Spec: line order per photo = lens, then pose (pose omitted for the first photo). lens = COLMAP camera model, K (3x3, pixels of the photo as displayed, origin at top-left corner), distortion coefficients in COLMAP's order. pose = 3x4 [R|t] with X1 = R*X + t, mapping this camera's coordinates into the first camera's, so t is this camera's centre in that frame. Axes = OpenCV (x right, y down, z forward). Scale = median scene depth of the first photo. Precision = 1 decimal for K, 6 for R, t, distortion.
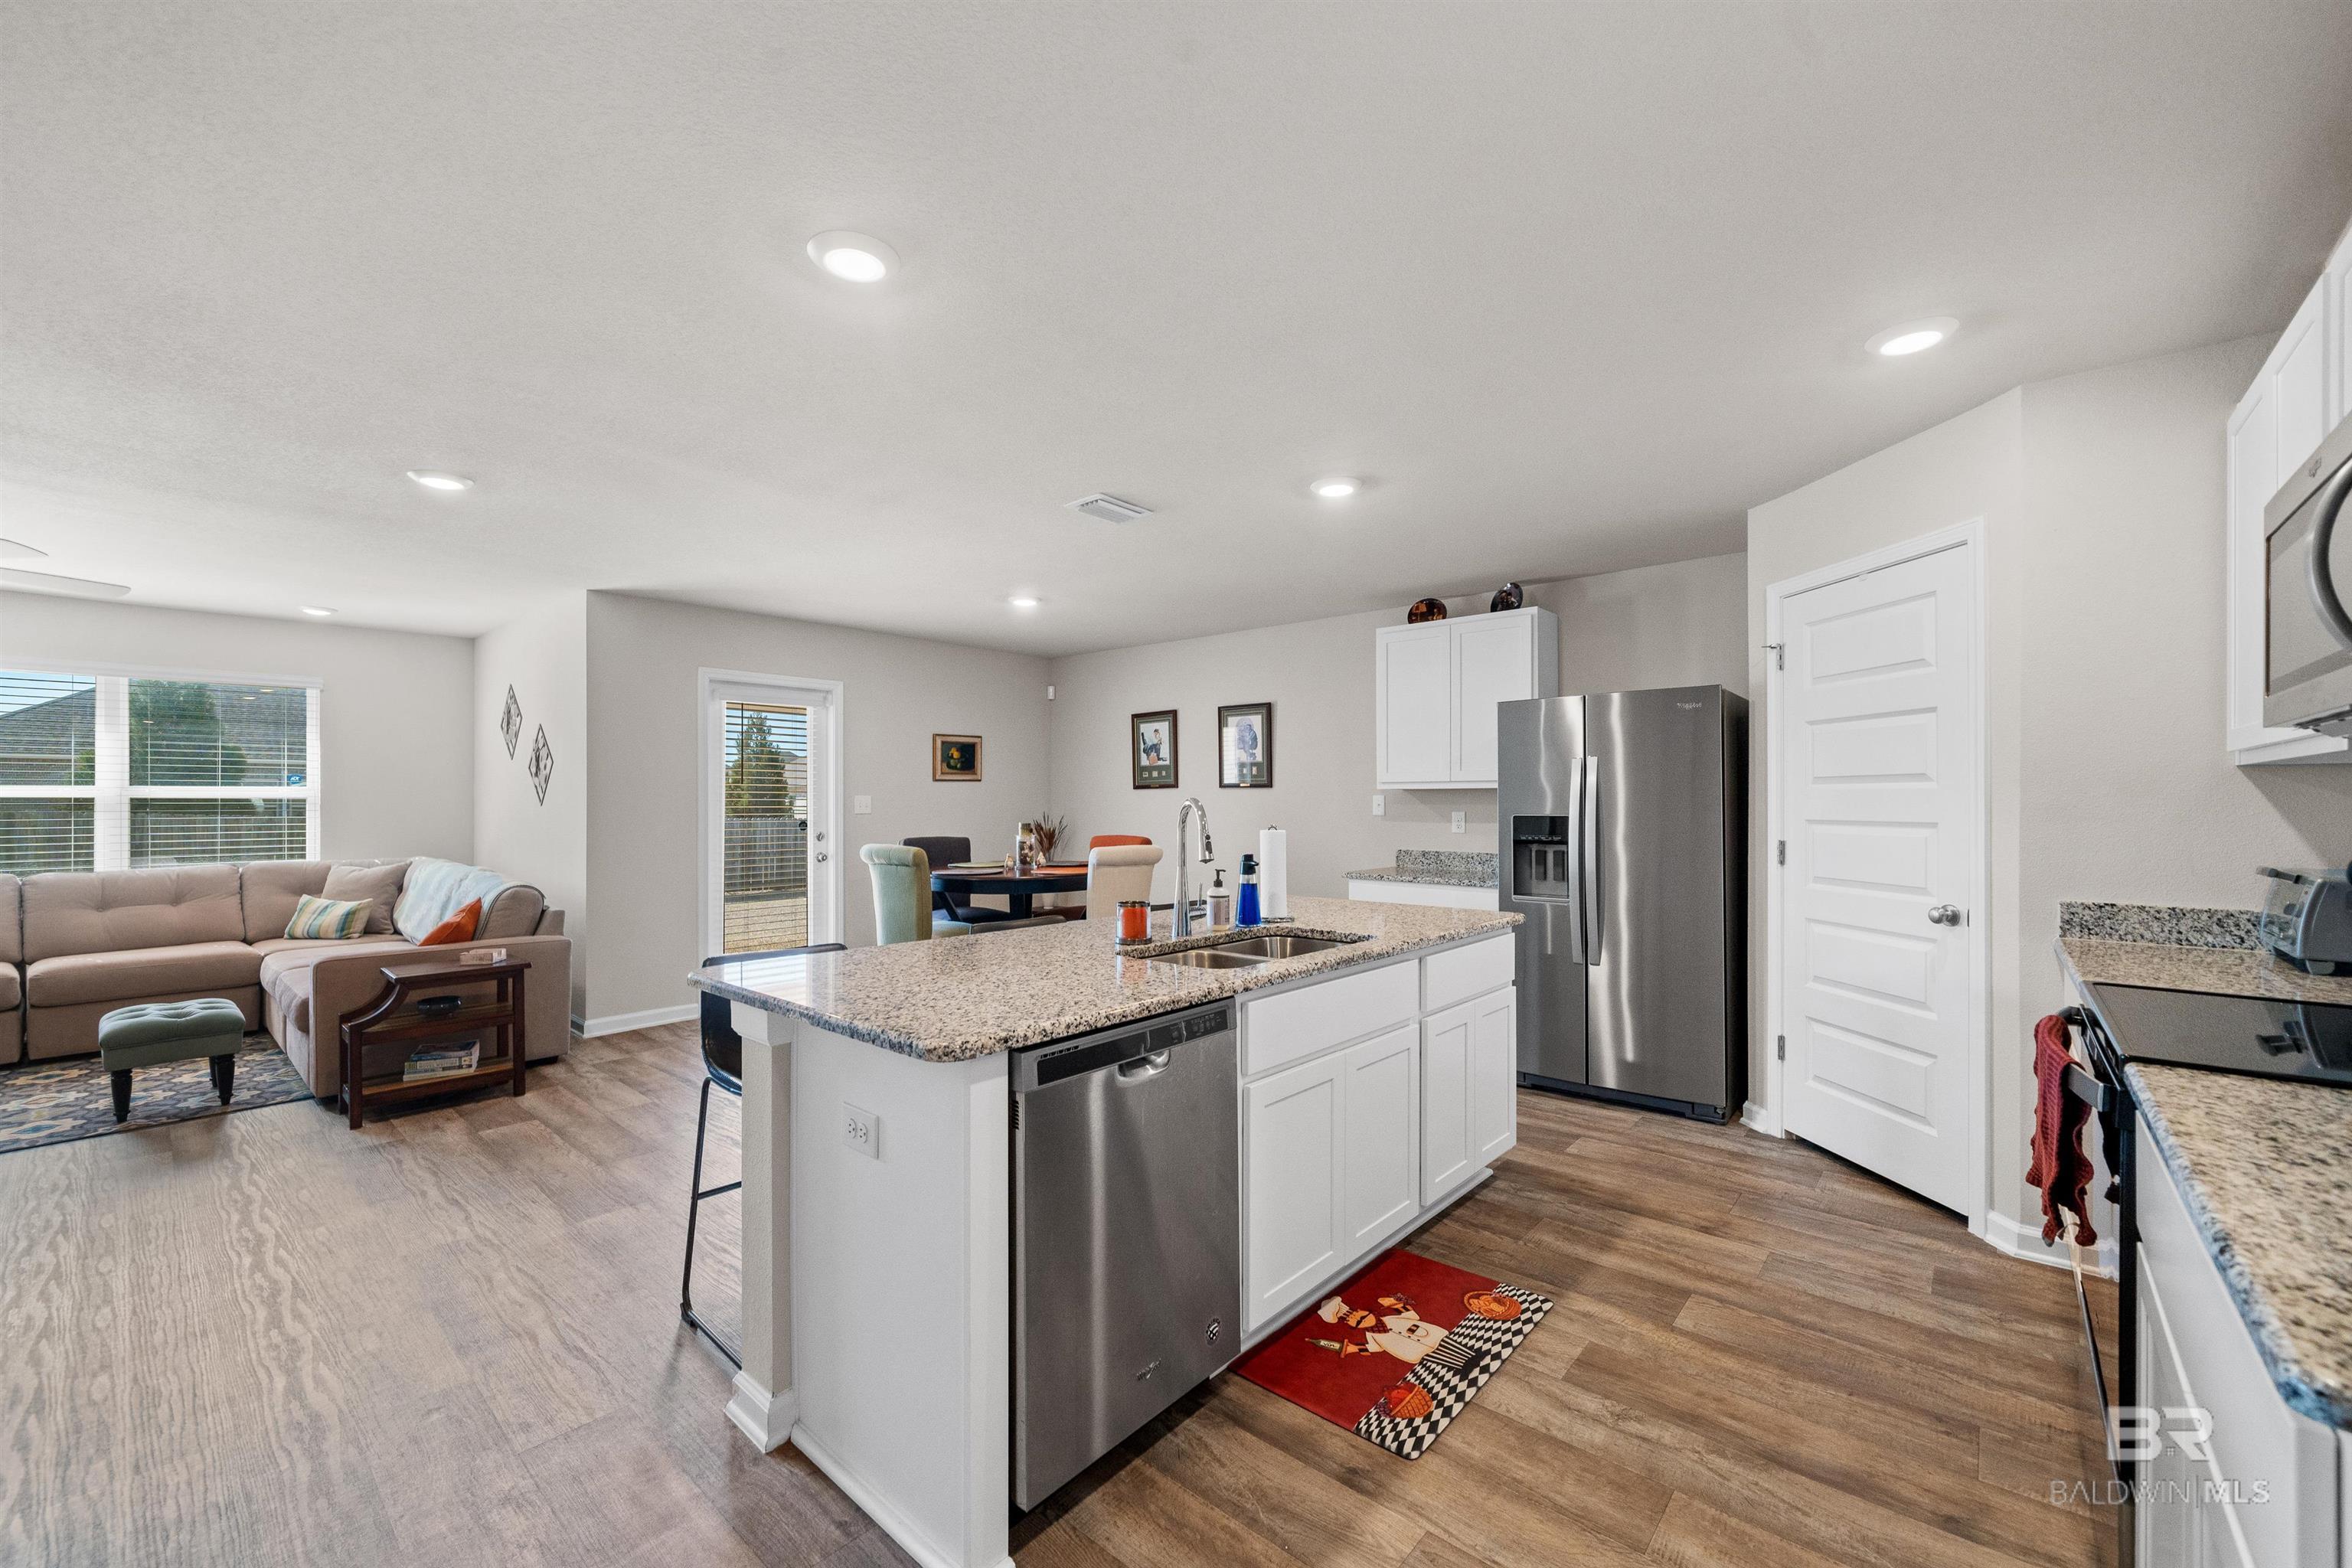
lens RADIAL K [[941.4, 0, 1170.2], [0, 941.4, 799.9], [0, 0, 1]] dist [-0.002437, 0.000381]
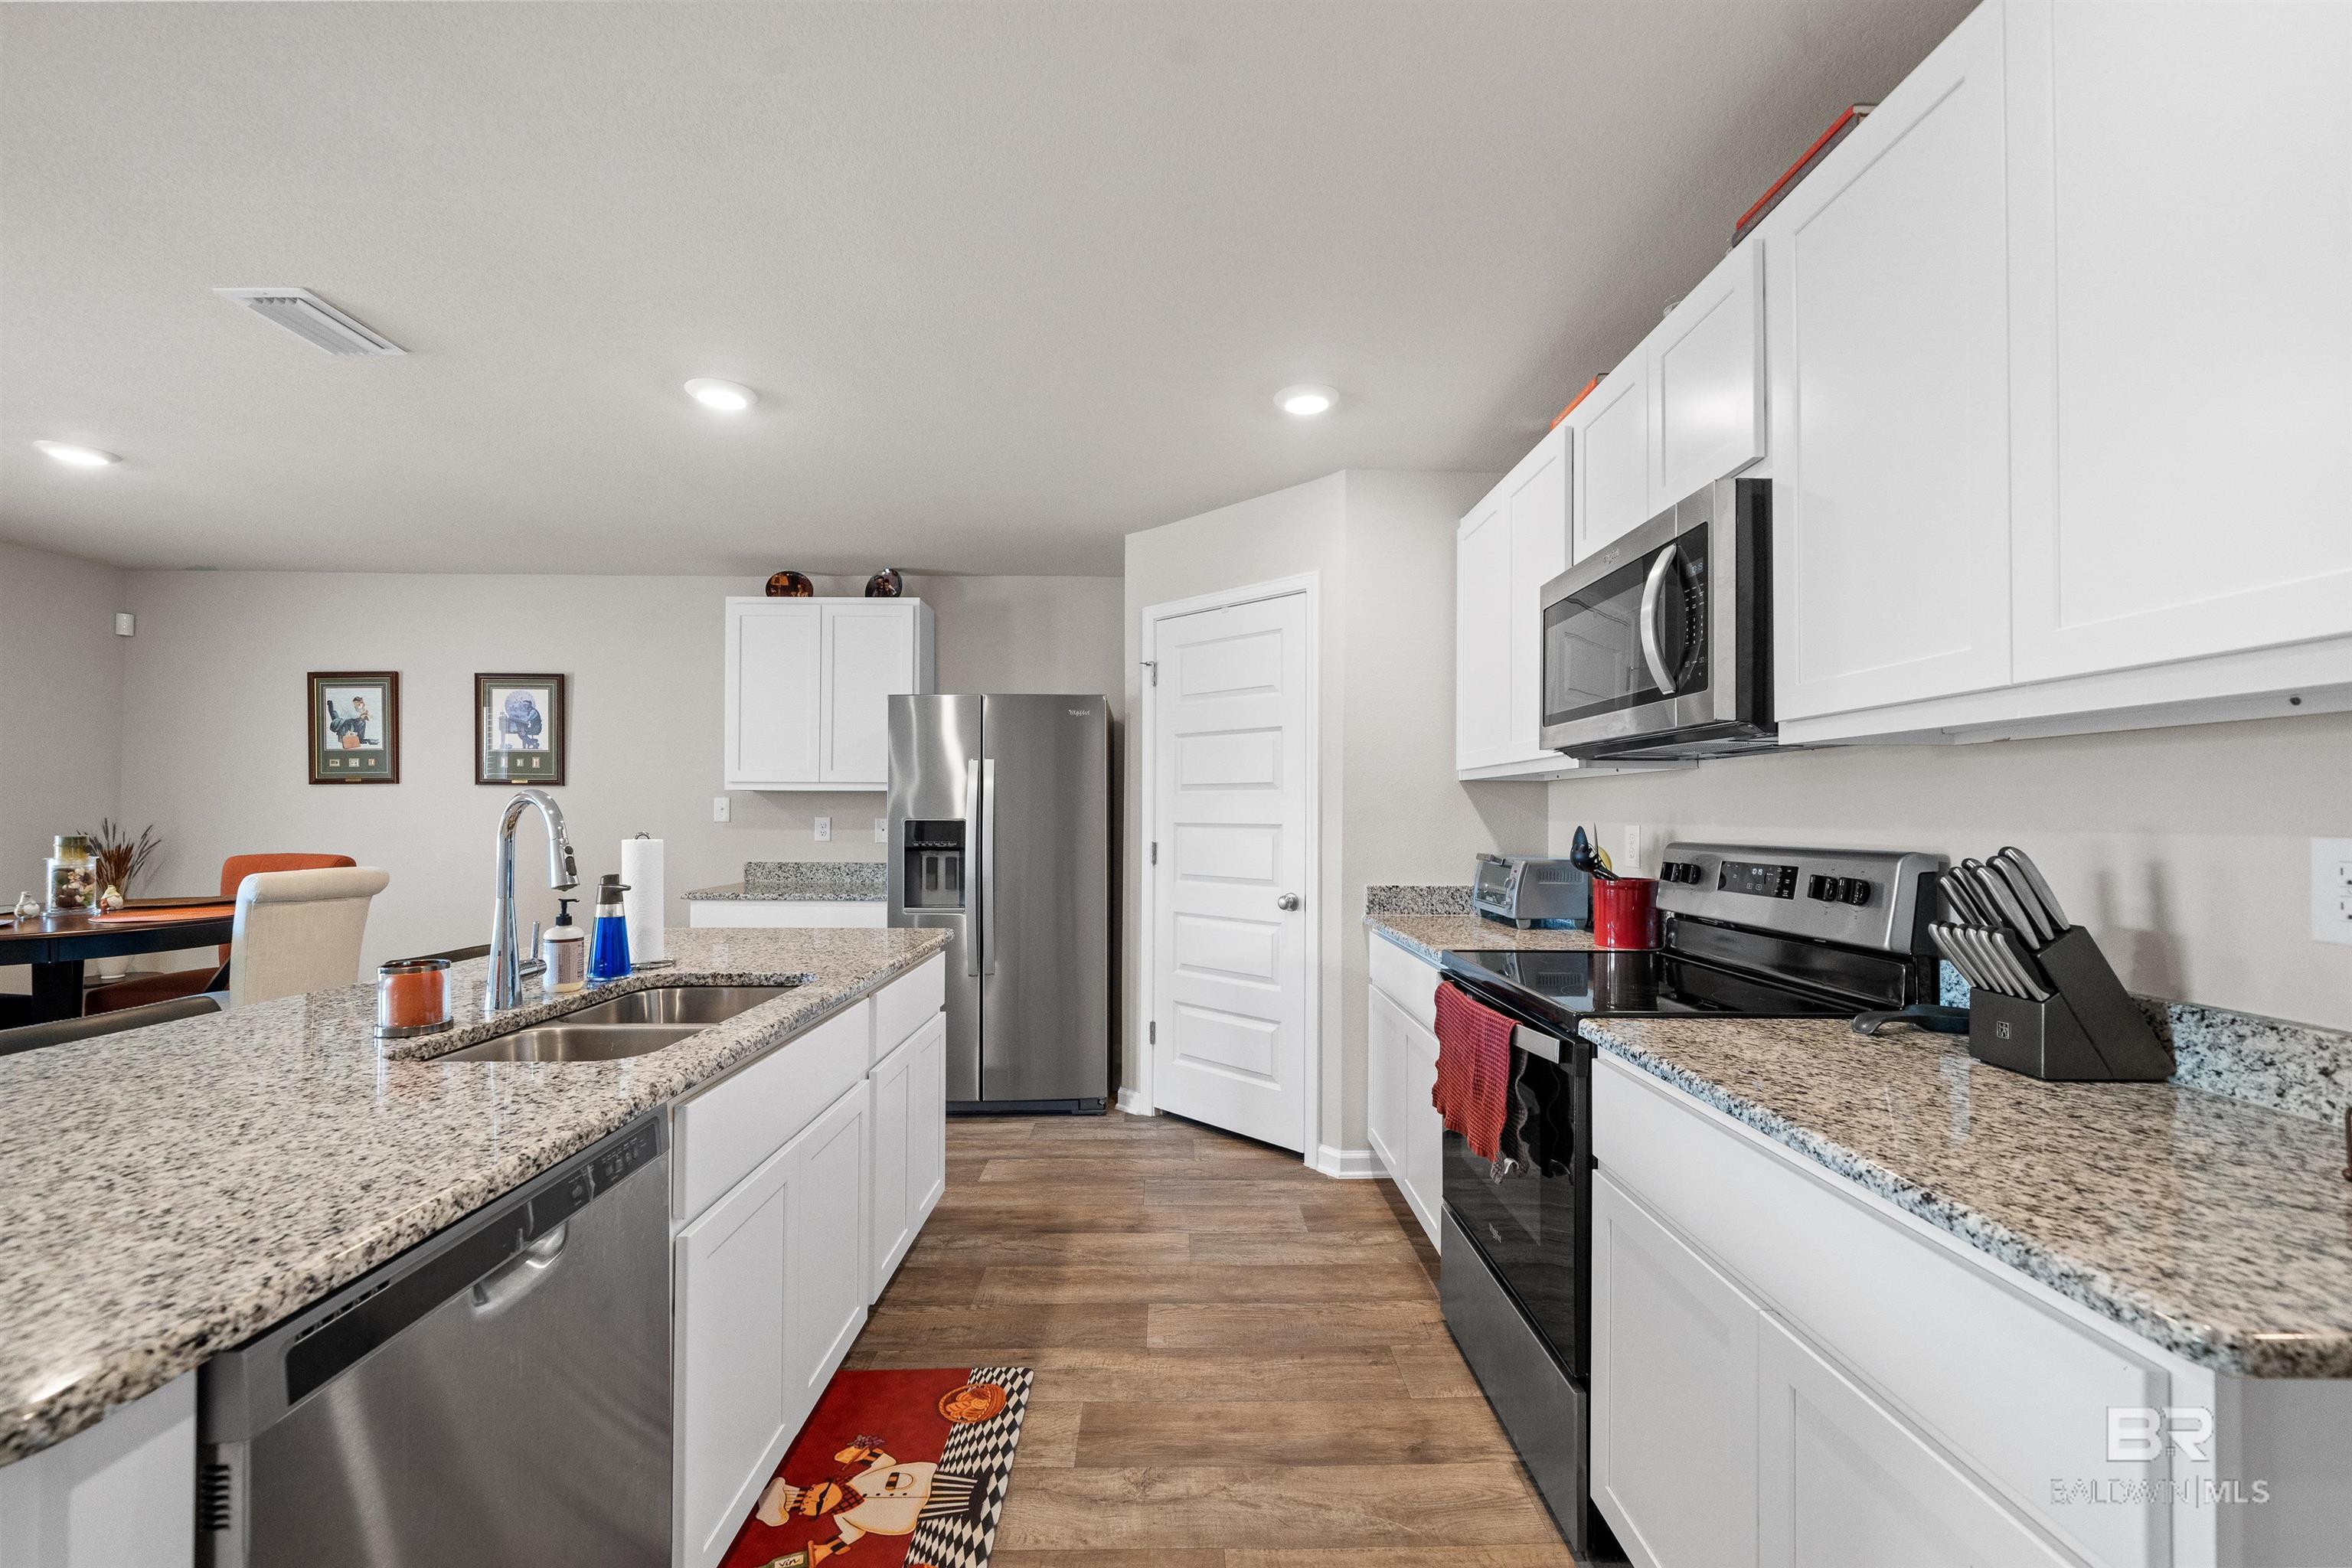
lens RADIAL K [[941.4, 0, 1187.9], [0, 941.4, 800.6], [0, 0, 1]] dist [-0.002437, 0.000381]
pose [[0.736938, 0.012225, 0.675849, -0.044229], [-0.006439, 0.999918, -0.011065, 0.005272], [-0.675929, 0.003803, 0.736957, 0.127703]]
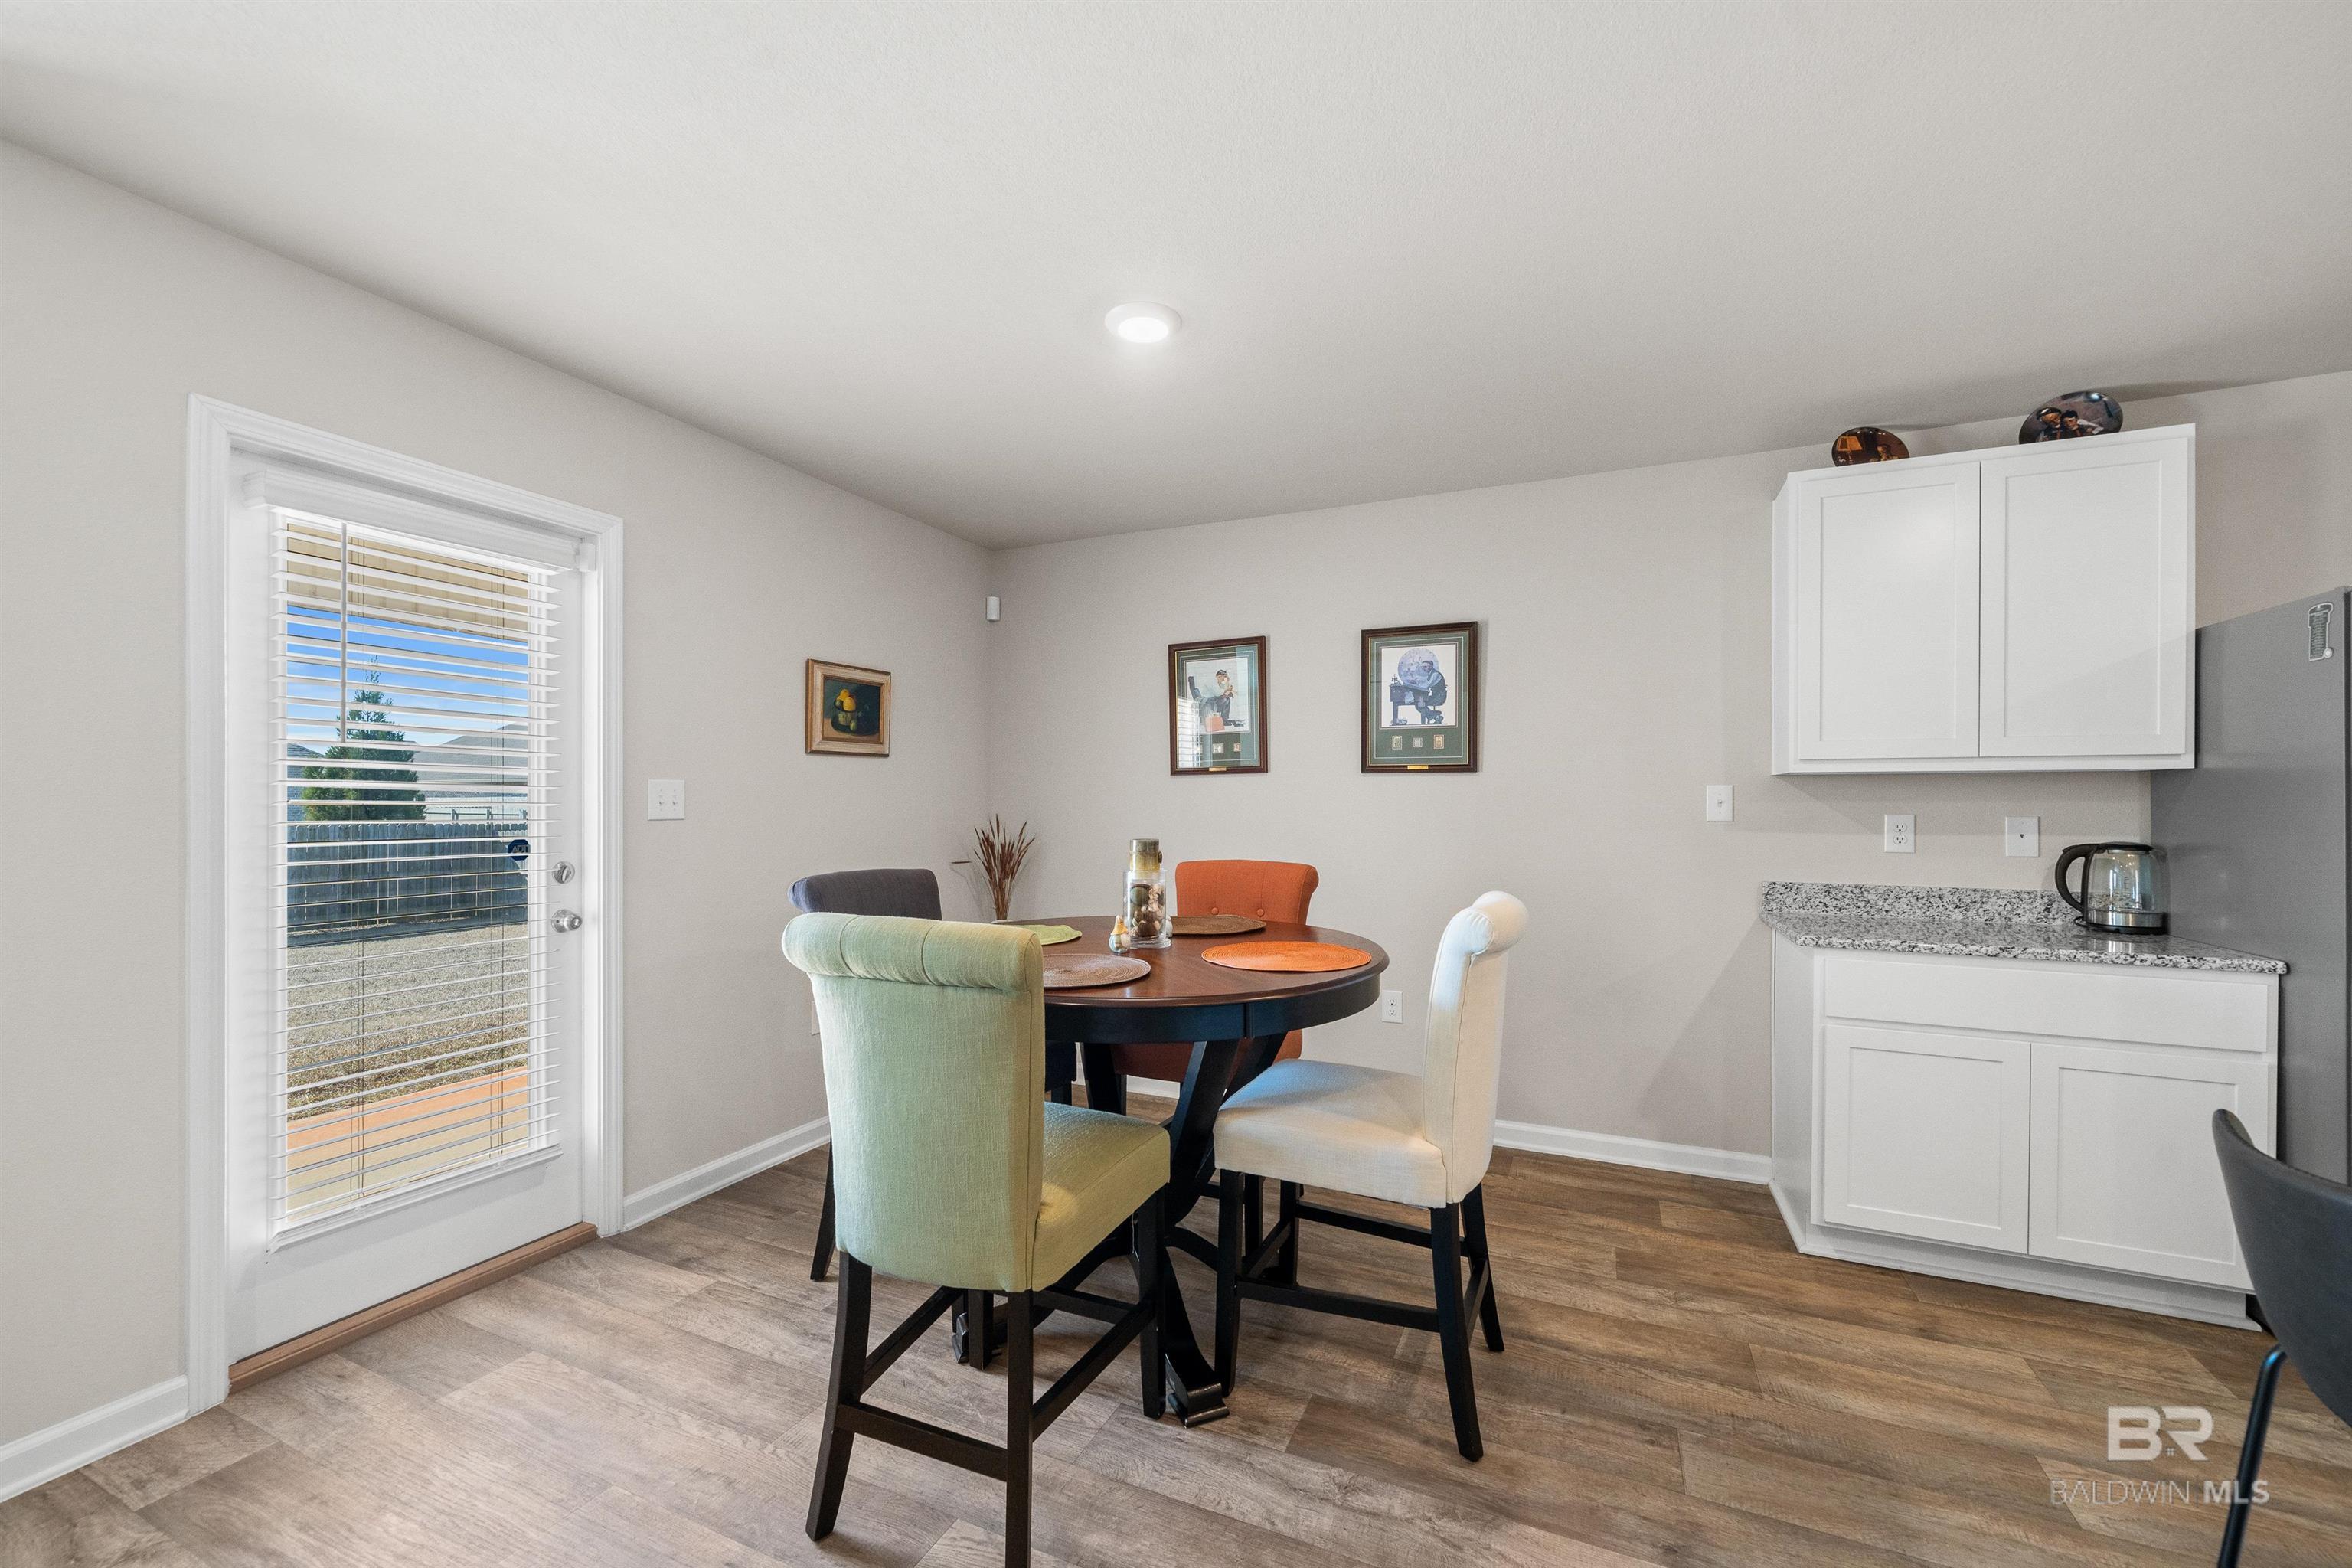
lens RADIAL K [[941.4, 0, 1166.9], [0, 941.4, 808.2], [0, 0, 1]] dist [-0.002437, 0.000381]
pose [[0.955005, 0.001192, 0.296586, -0.309401], [-0.002639, 0.999986, 0.004480, 0.008665], [-0.296577, -0.005061, 0.954996, 0.666836]]
